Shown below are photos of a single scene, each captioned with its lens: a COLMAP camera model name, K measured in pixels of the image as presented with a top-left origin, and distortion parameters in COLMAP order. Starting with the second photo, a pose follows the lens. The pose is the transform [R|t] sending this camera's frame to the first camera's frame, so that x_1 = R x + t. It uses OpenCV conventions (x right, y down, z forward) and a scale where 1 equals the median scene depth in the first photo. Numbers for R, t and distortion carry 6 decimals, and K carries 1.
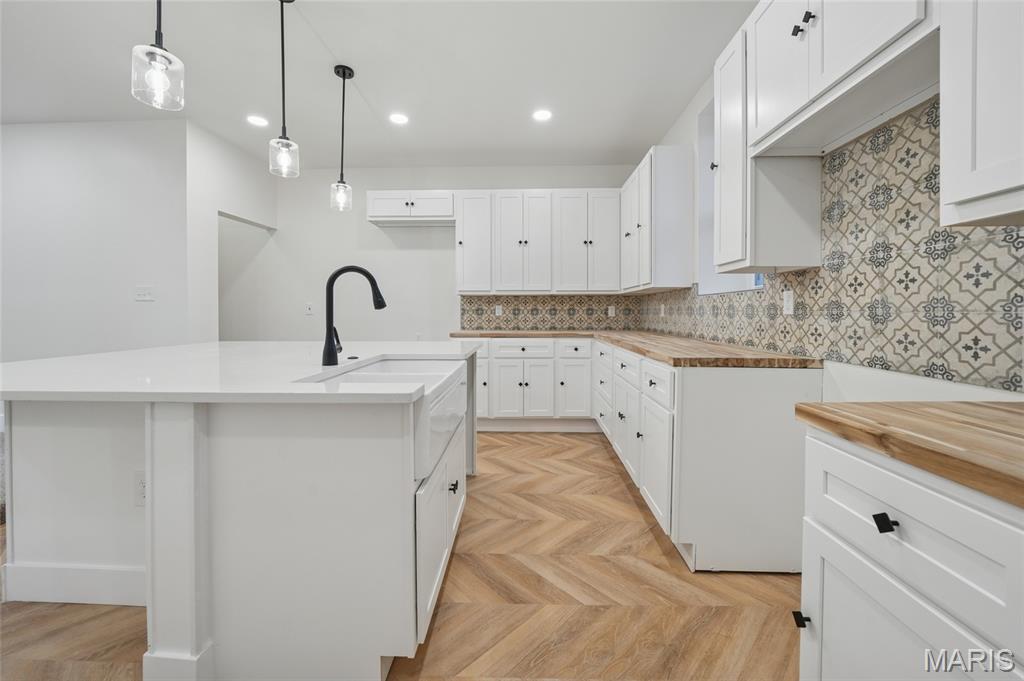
lens RADIAL K [[386.0, 0, 509.4], [0, 386.0, 314.8], [0, 0, 1]] dist [-0.000071, -0.000006]
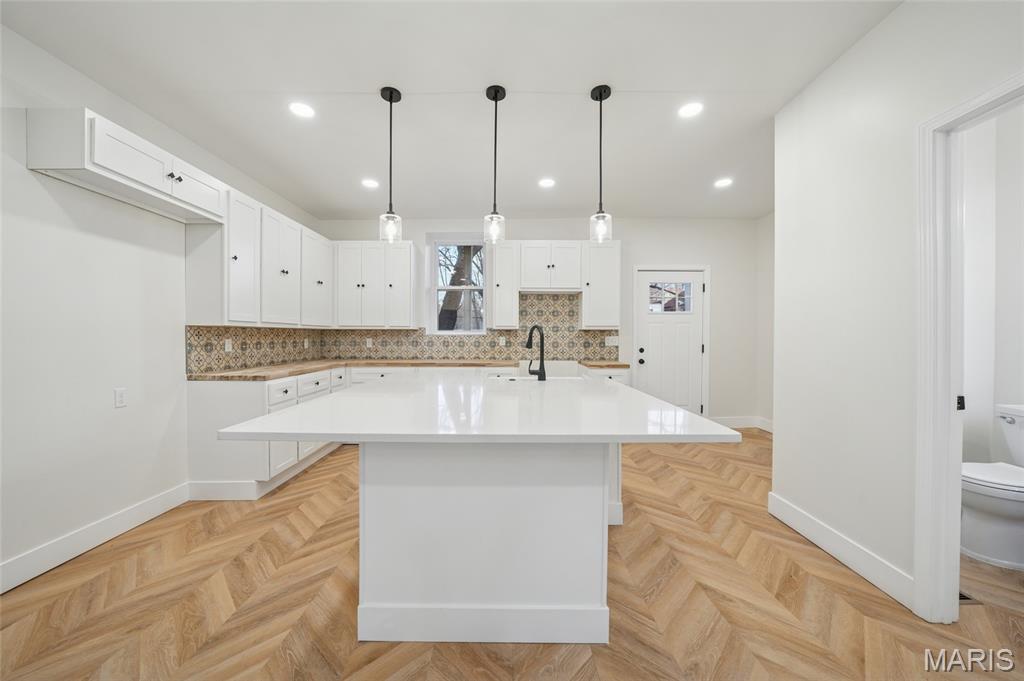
lens RADIAL K [[362.3, 0, 509.2], [0, 362.3, 337.5], [0, 0, 1]] dist [-0.012645, 0.000101]
pose [[-0.030940, -0.001420, 0.999520, -1.292846], [0.004035, 0.999991, 0.001546, -0.042759], [-0.999513, 0.004081, -0.030934, 0.732679]]
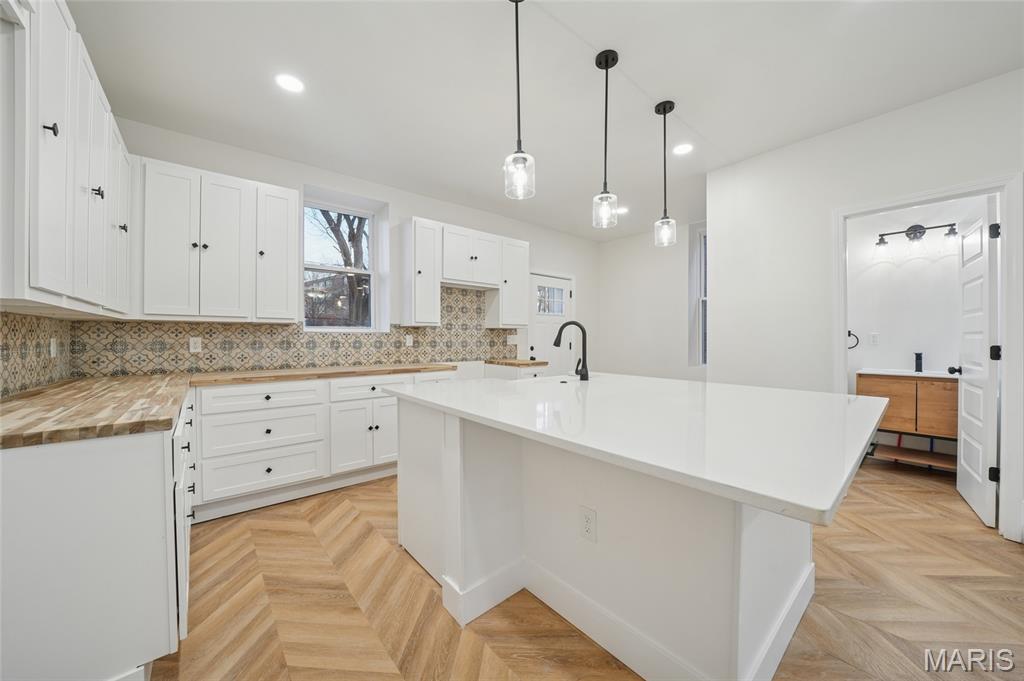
lens RADIAL K [[362.3, 0, 509.2], [0, 362.3, 337.5], [0, 0, 1]] dist [-0.012645, 0.000101]
pose [[-0.670697, 0.000944, 0.741730, -0.858168], [0.004076, 0.999989, 0.002413, -0.036381], [-0.741720, 0.004642, -0.670694, 1.400892]]
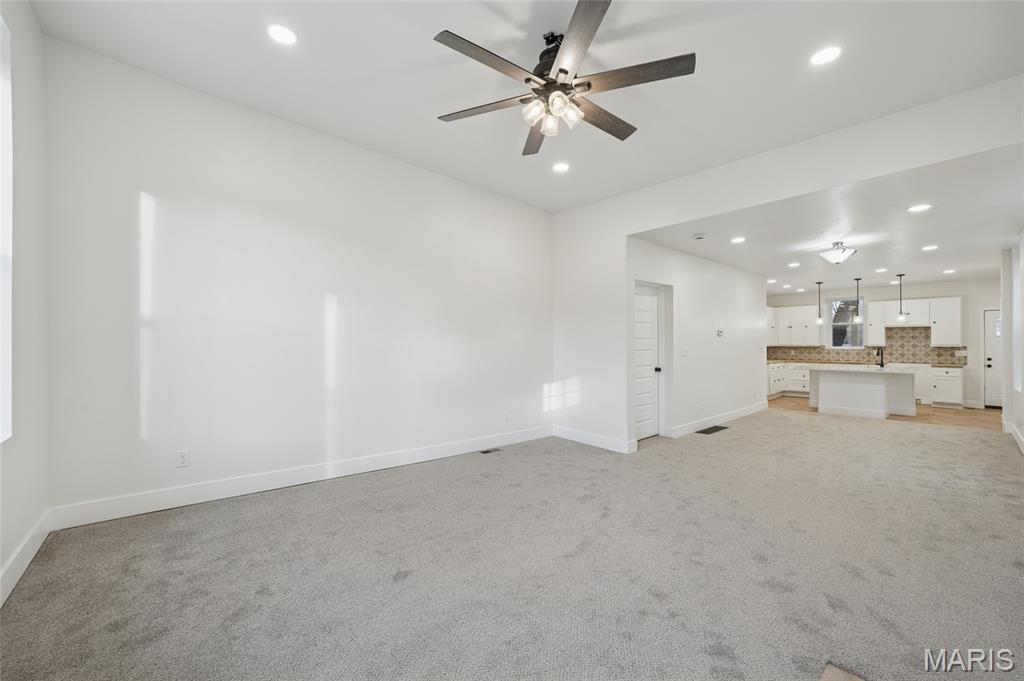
lens RADIAL K [[399.0, 0, 515.0], [0, 399.0, 340.1], [0, 0, 1]] dist [-0.000264, 0.000349]
pose [[0.727368, 0.002198, 0.686244, -4.599188], [0.007701, 0.999906, -0.011365, -0.122479], [-0.686204, 0.013552, 0.727283, 0.300115]]
